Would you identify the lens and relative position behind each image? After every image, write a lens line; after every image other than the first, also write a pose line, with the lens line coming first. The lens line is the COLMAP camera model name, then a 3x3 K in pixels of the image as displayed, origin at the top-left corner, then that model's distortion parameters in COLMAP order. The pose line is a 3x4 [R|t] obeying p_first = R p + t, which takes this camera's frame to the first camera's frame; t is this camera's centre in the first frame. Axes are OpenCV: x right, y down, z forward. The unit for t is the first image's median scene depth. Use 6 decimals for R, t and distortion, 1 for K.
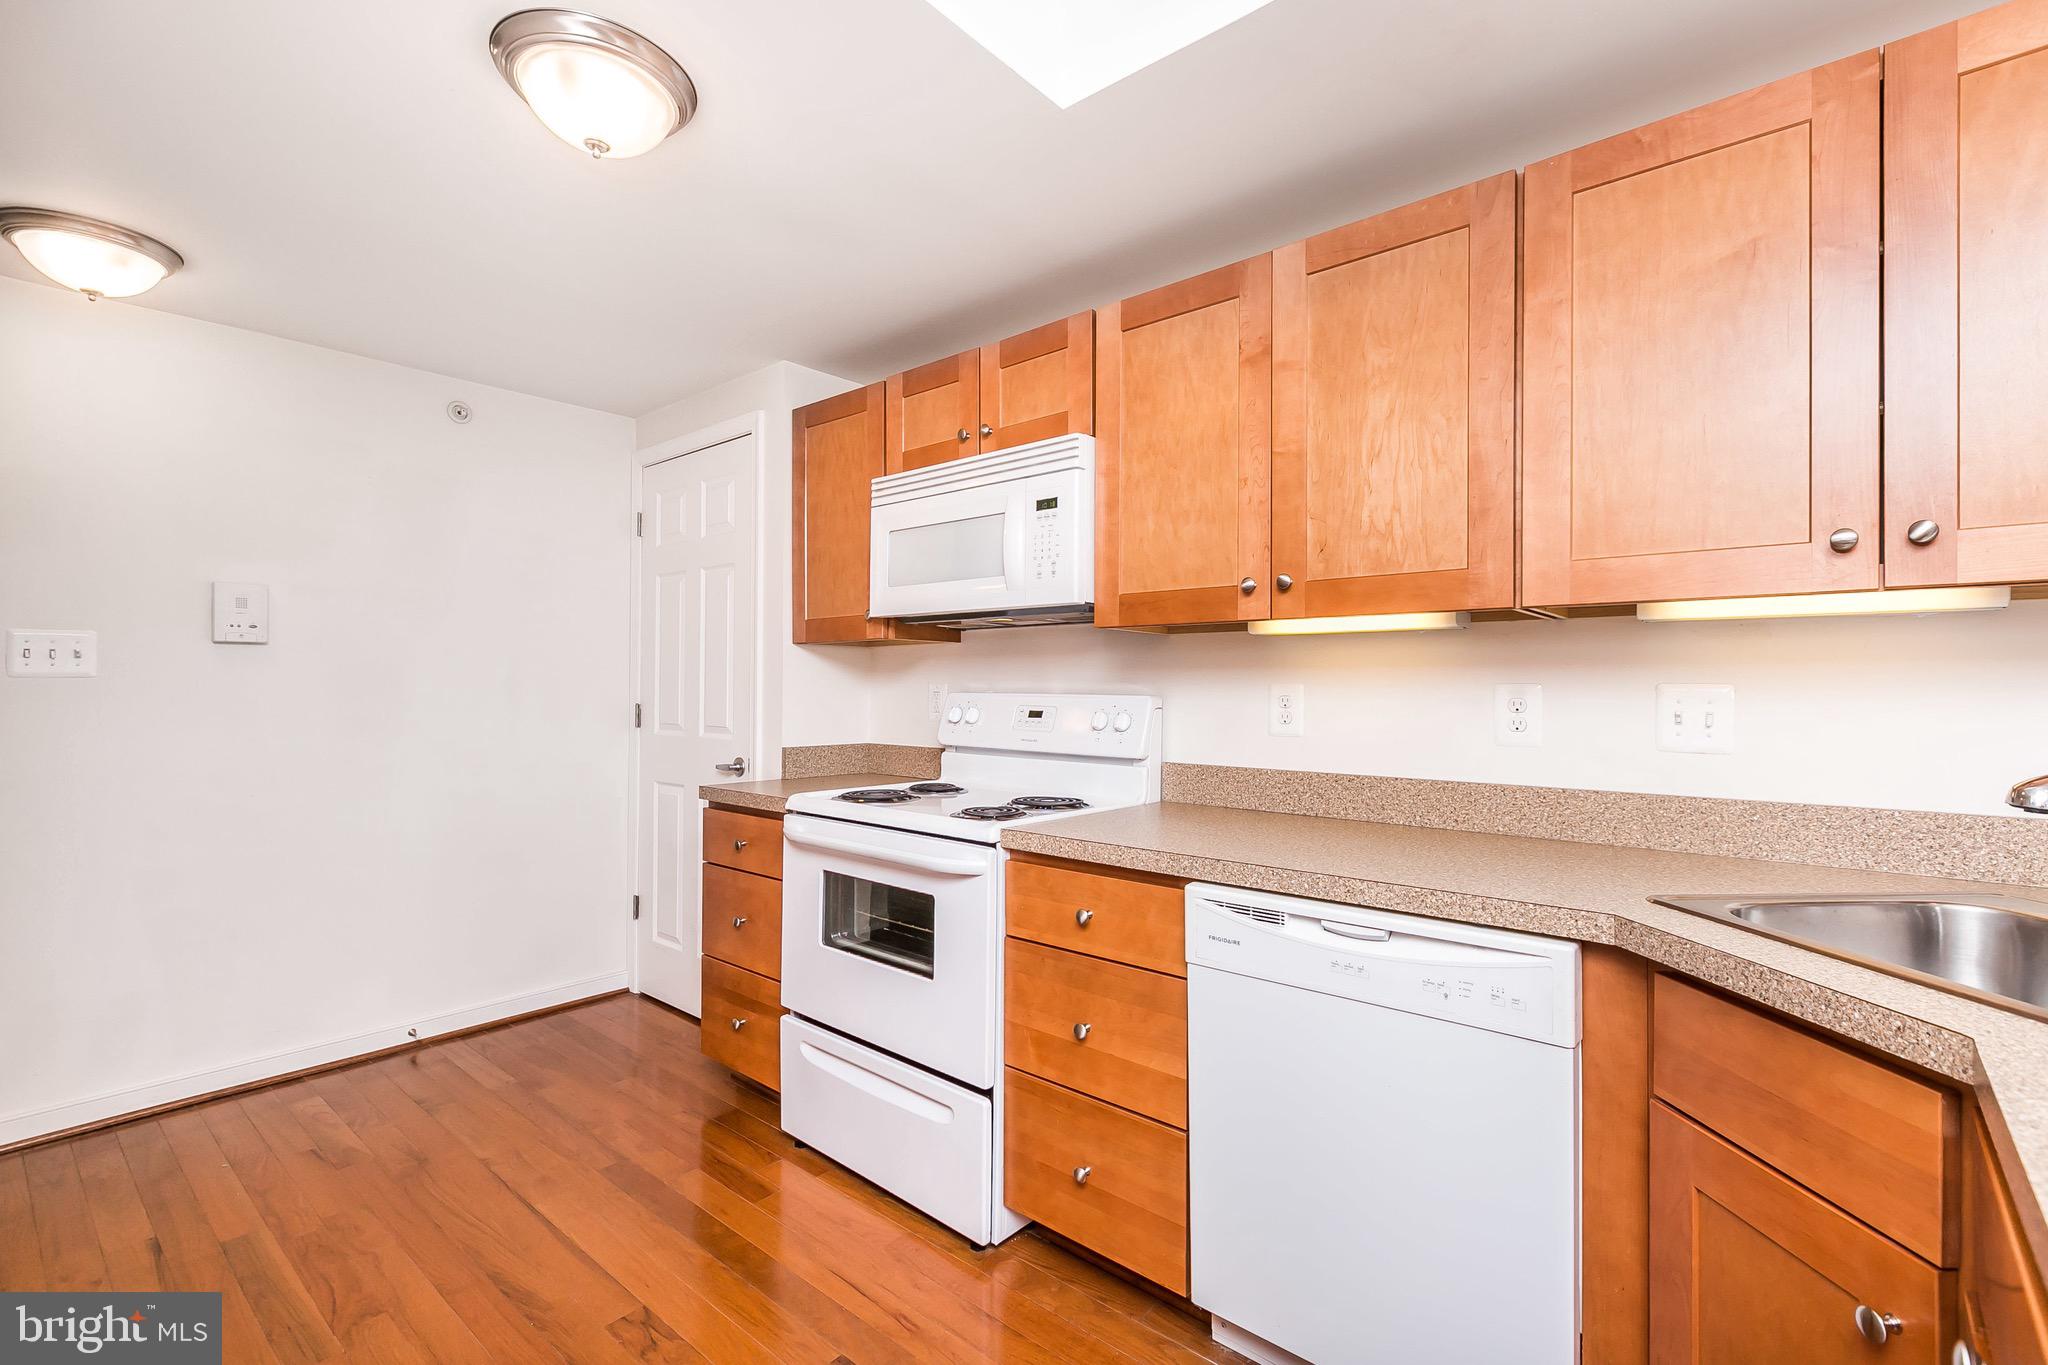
lens RADIAL K [[911.2, 0, 1024.0], [0, 911.2, 682.5], [0, 0, 1]] dist [0.002549, -0.000893]
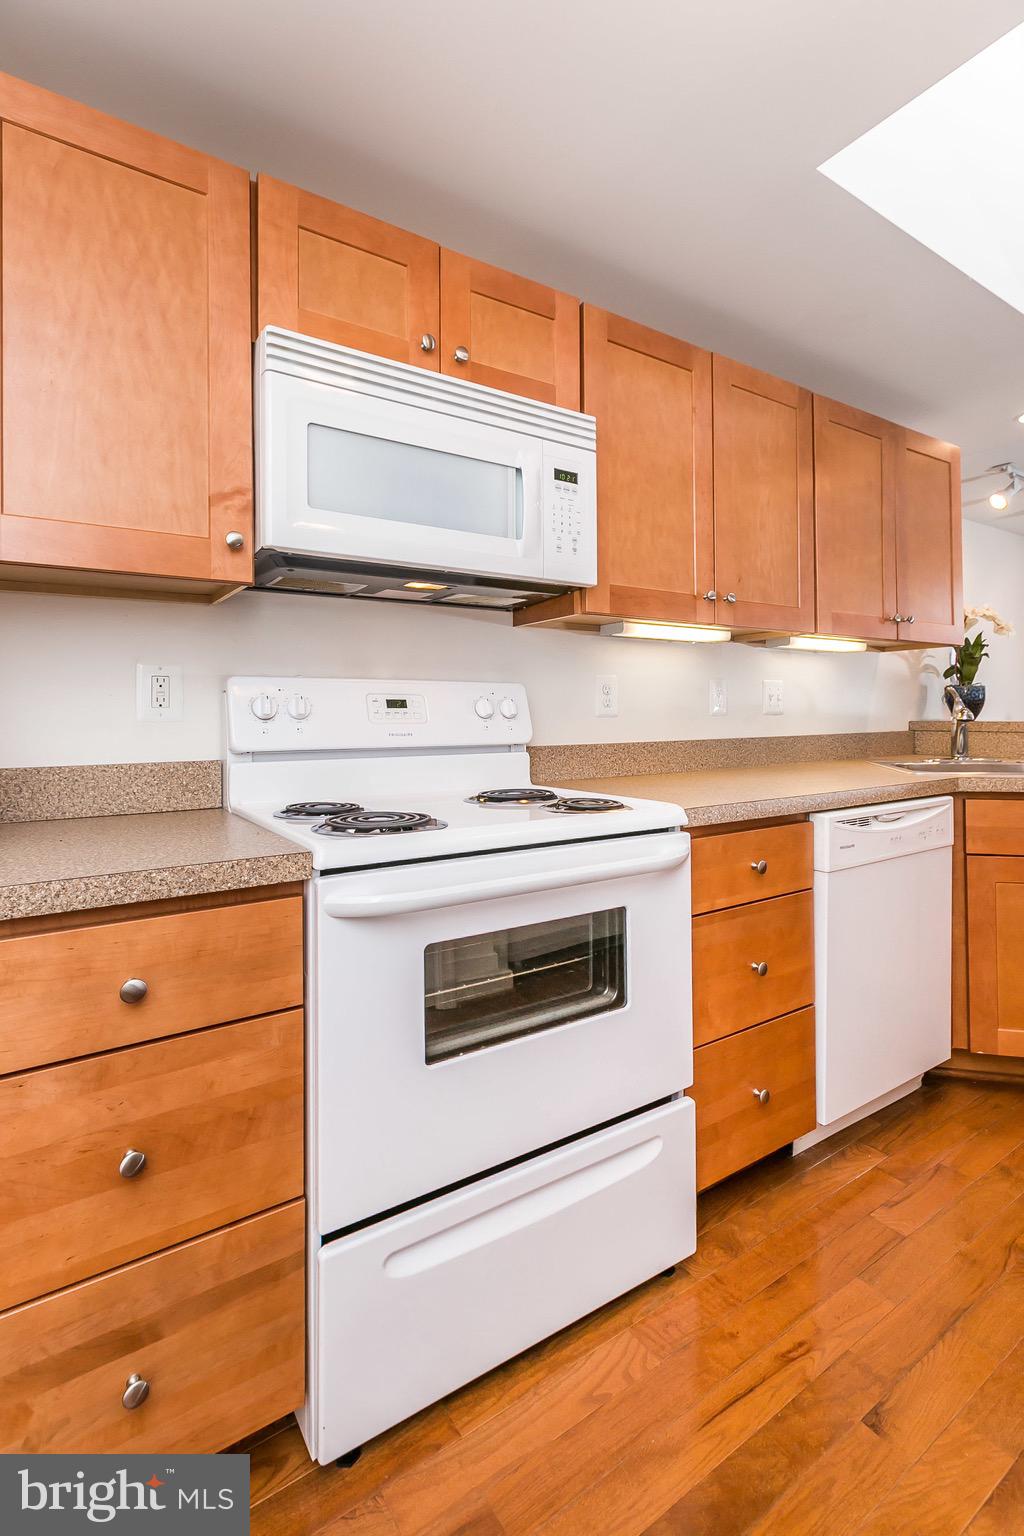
lens RADIAL K [[723.2, 0, 517.4], [0, 723.2, 701.2], [0, 0, 1]] dist [0.002395, -0.000722]
pose [[0.263360, 0.008396, 0.964661, -0.719002], [0.002655, 0.999952, -0.009428, 0.046628], [-0.964694, 0.005045, 0.263325, 0.854696]]
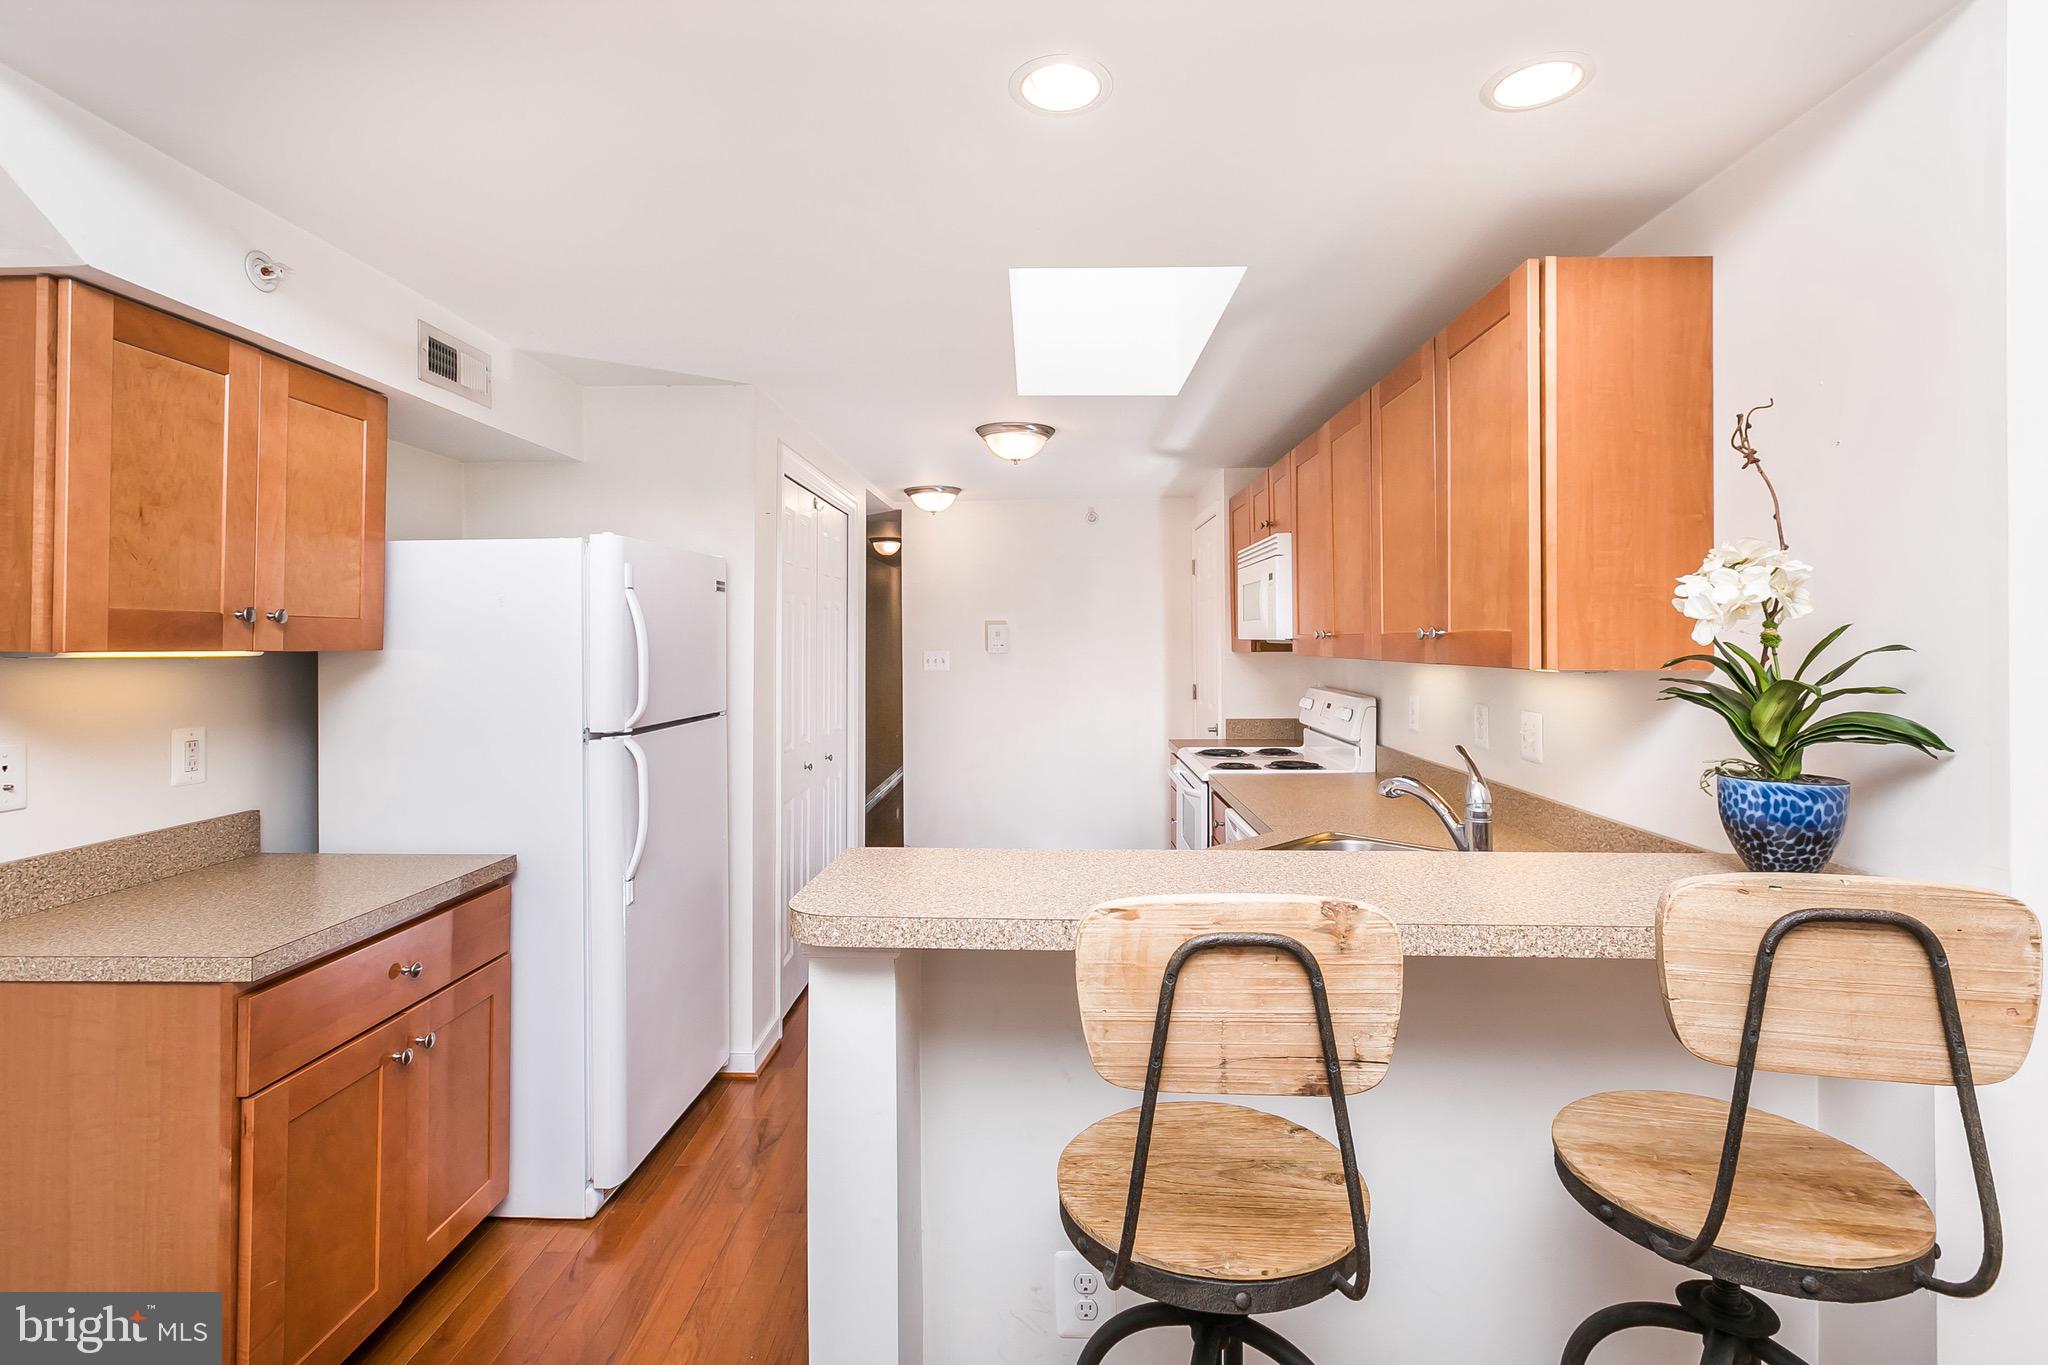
lens RADIAL K [[964.2, 0, 1041.5], [0, 964.2, 617.8], [0, 0, 1]] dist [0.002395, -0.000722]
pose [[0.644322, -0.027730, -0.764252, 1.058423], [0.015771, 0.999612, -0.022974, -0.091190], [0.764592, 0.002750, 0.644509, -0.395230]]
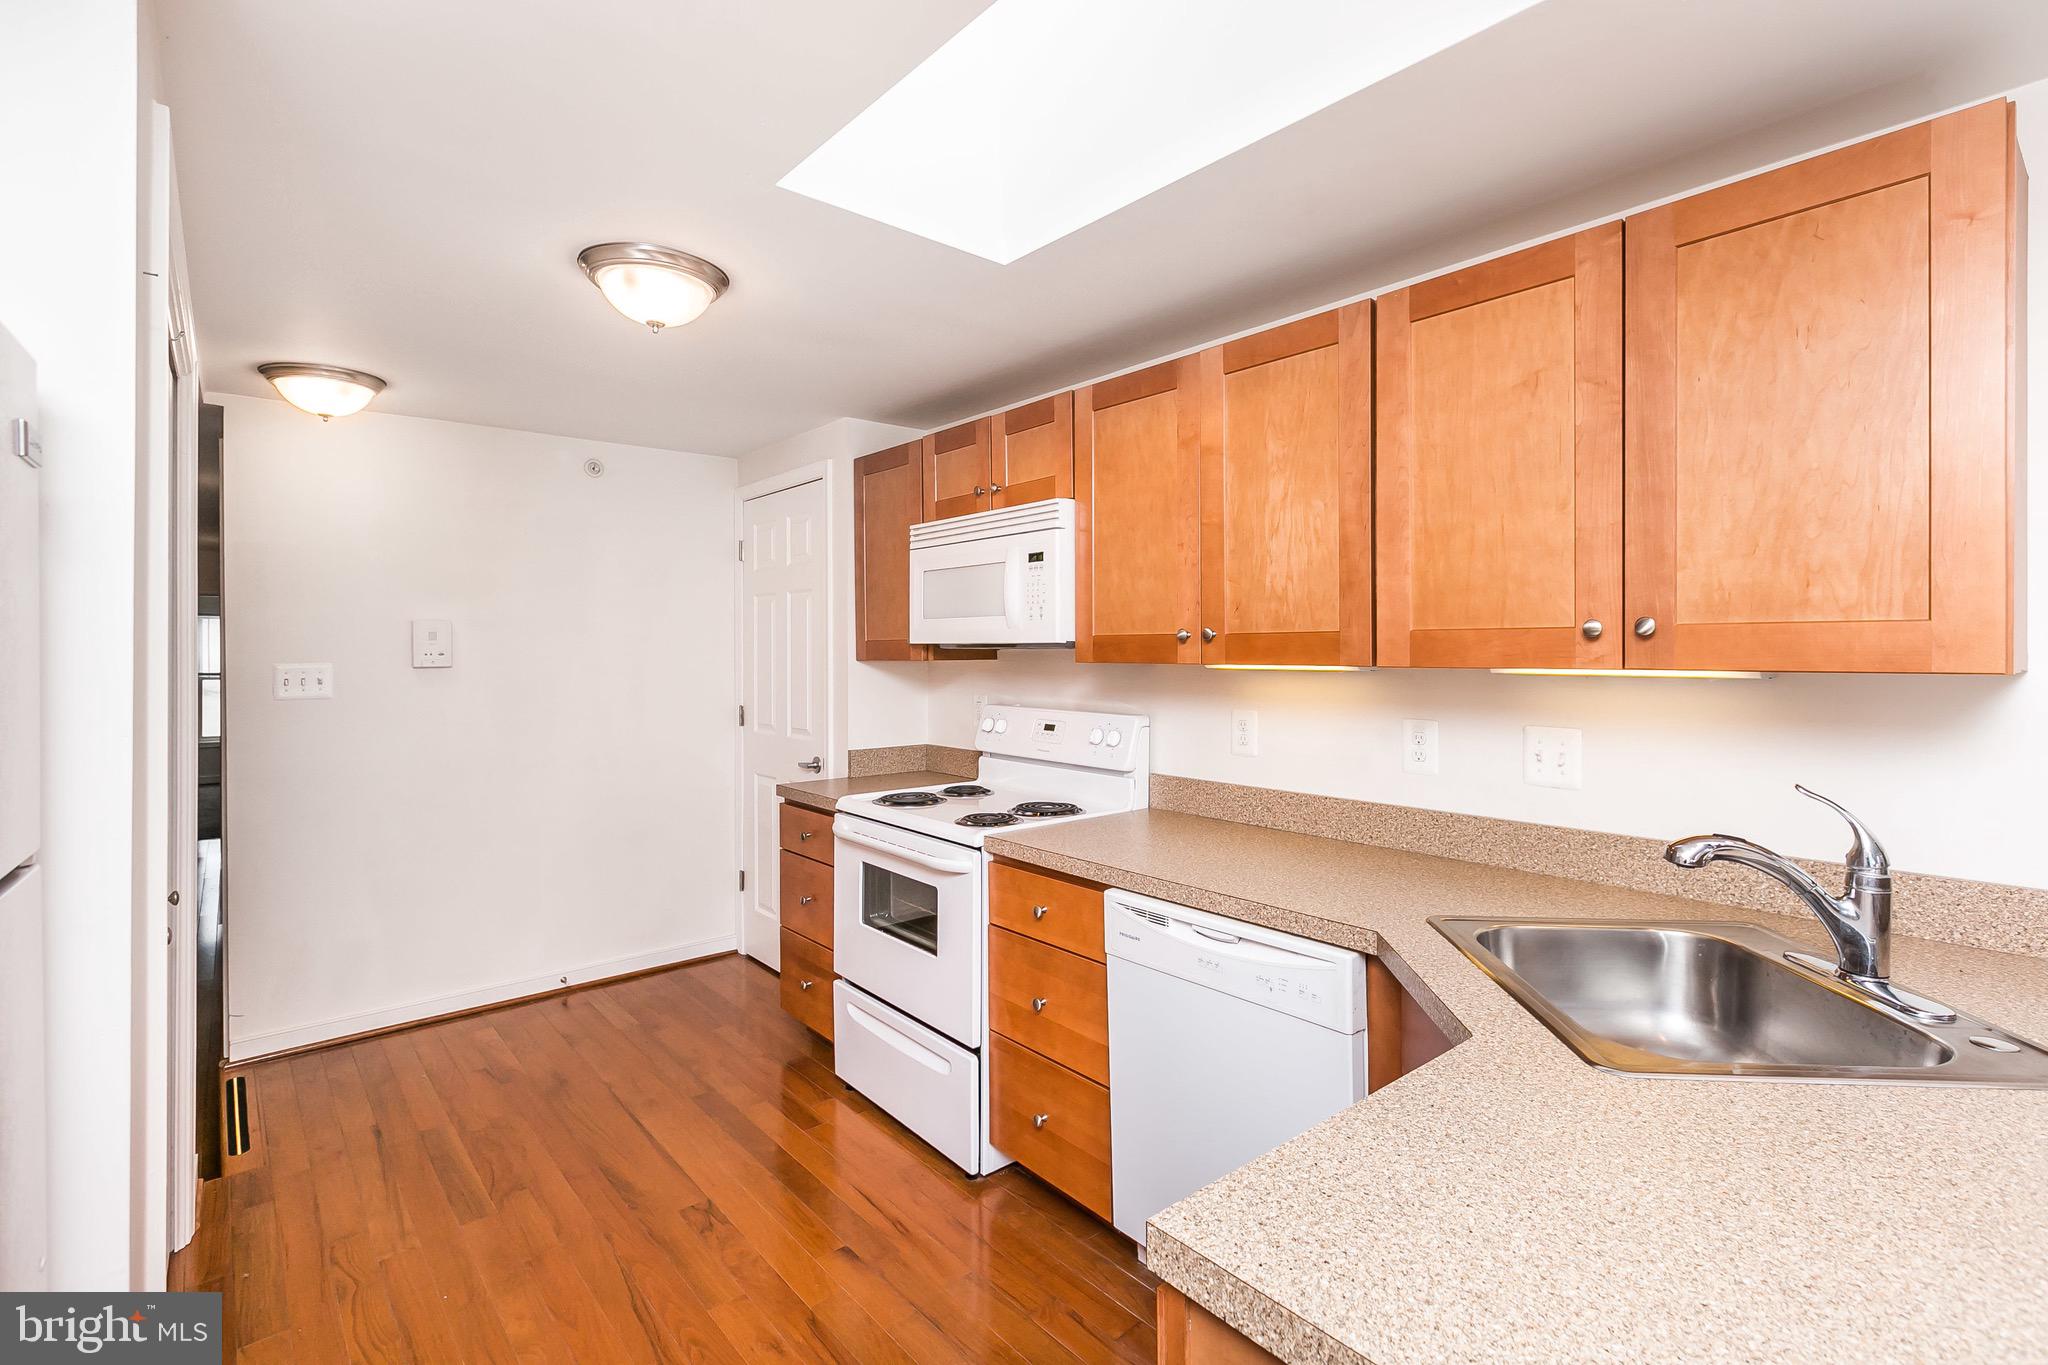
lens RADIAL K [[932.4, 0, 1033.8], [0, 932.4, 650.1], [0, 0, 1]] dist [0.001815, 0.000431]
pose [[0.988634, -0.009937, -0.150012, 0.202988], [0.010916, 0.999924, 0.005709, -0.082988], [0.149944, -0.007282, 0.988668, -0.195466]]
